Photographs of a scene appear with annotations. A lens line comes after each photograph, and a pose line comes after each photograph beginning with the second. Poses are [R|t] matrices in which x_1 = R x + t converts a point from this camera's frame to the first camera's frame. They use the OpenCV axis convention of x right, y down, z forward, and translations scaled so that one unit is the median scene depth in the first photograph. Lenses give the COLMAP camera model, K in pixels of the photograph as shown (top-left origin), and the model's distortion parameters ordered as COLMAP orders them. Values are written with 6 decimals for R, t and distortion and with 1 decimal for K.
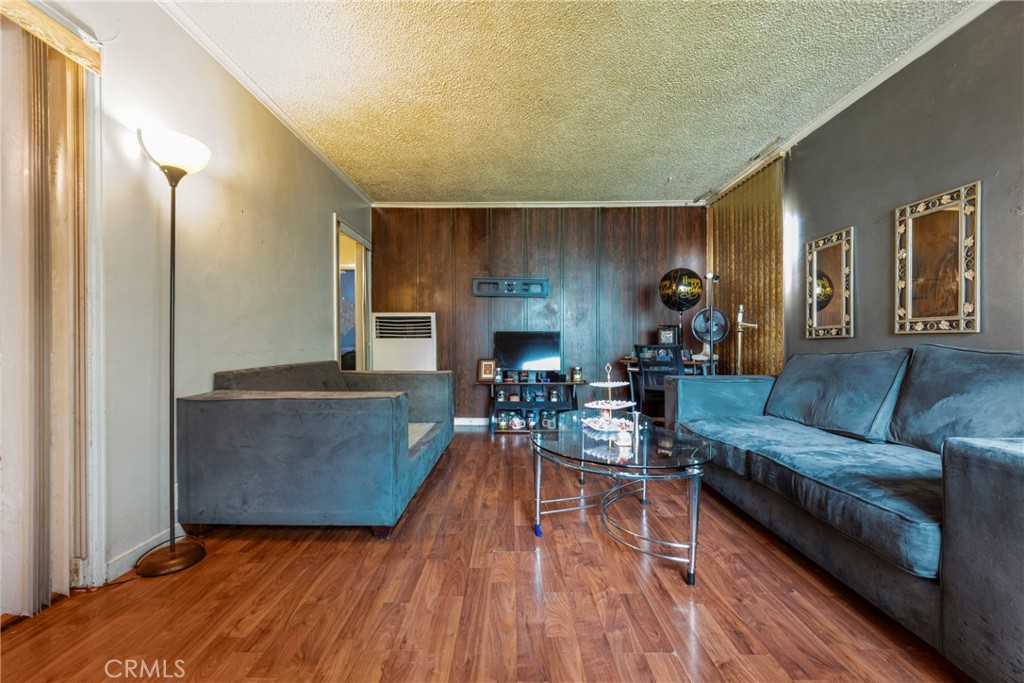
lens RADIAL K [[397.1, 0, 510.9], [0, 397.1, 347.5], [0, 0, 1]] dist [-0.001133, 0.000134]
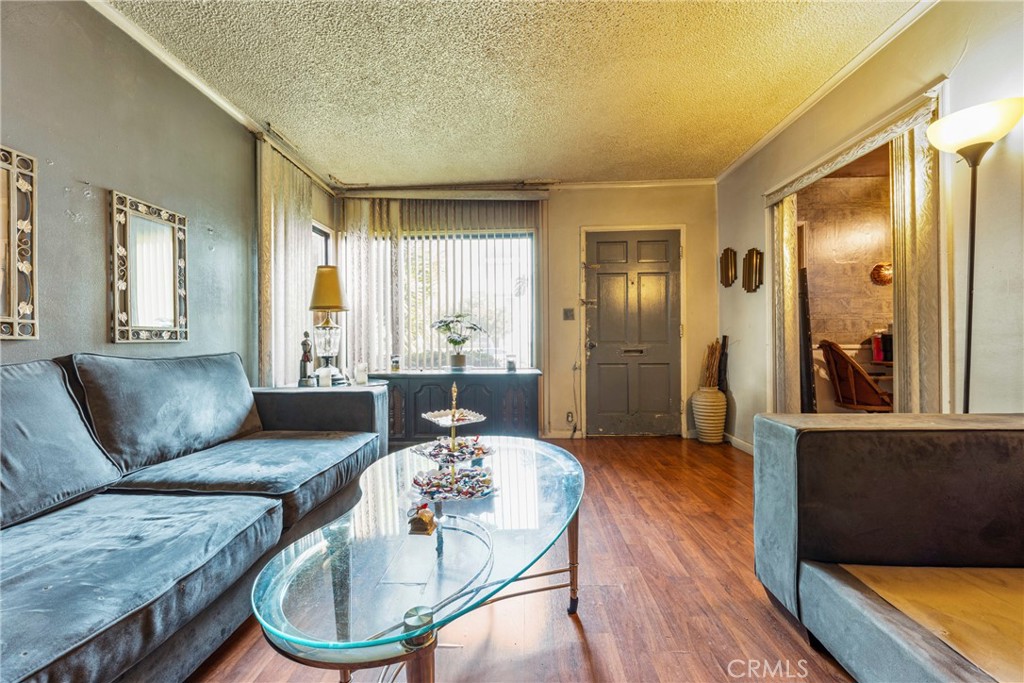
lens RADIAL K [[397.1, 0, 513.5], [0, 397.1, 341.8], [0, 0, 1]] dist [-0.001133, 0.000134]
pose [[-0.999294, 0.014081, 0.034831, 0.148613], [0.013732, 0.999853, -0.010247, -0.011752], [-0.034970, -0.009761, -0.999341, 1.762128]]
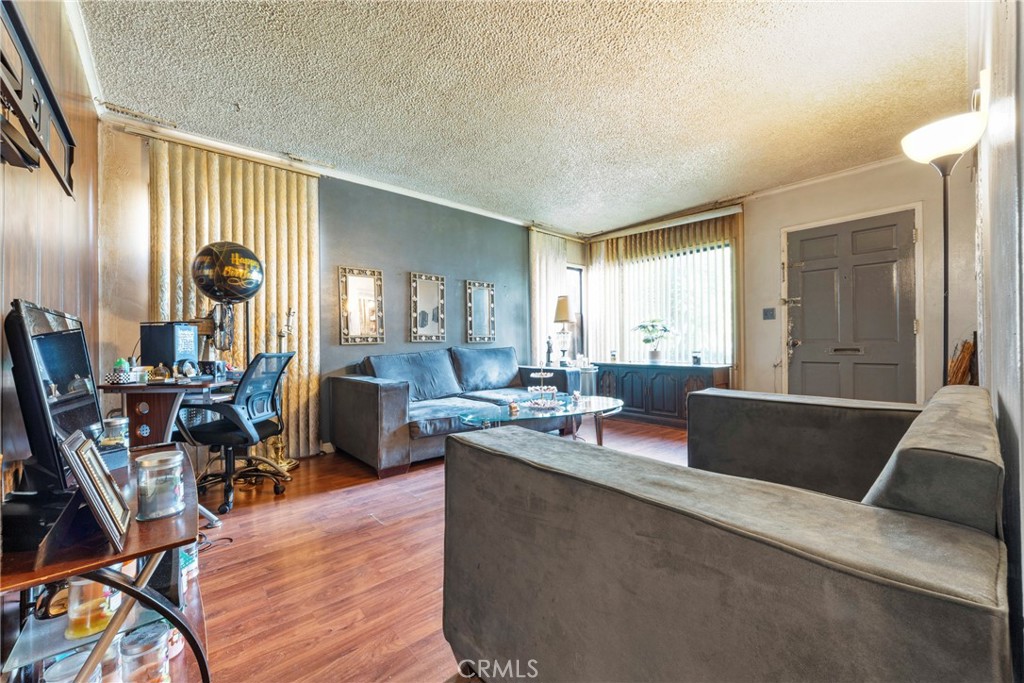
lens RADIAL K [[397.1, 0, 512.2], [0, 397.1, 345.1], [0, 0, 1]] dist [-0.001133, 0.000134]
pose [[-0.663203, 0.010583, 0.748365, -0.803891], [0.009056, 0.999940, -0.006116, -0.000948], [-0.748385, 0.002721, -0.663259, 2.206225]]
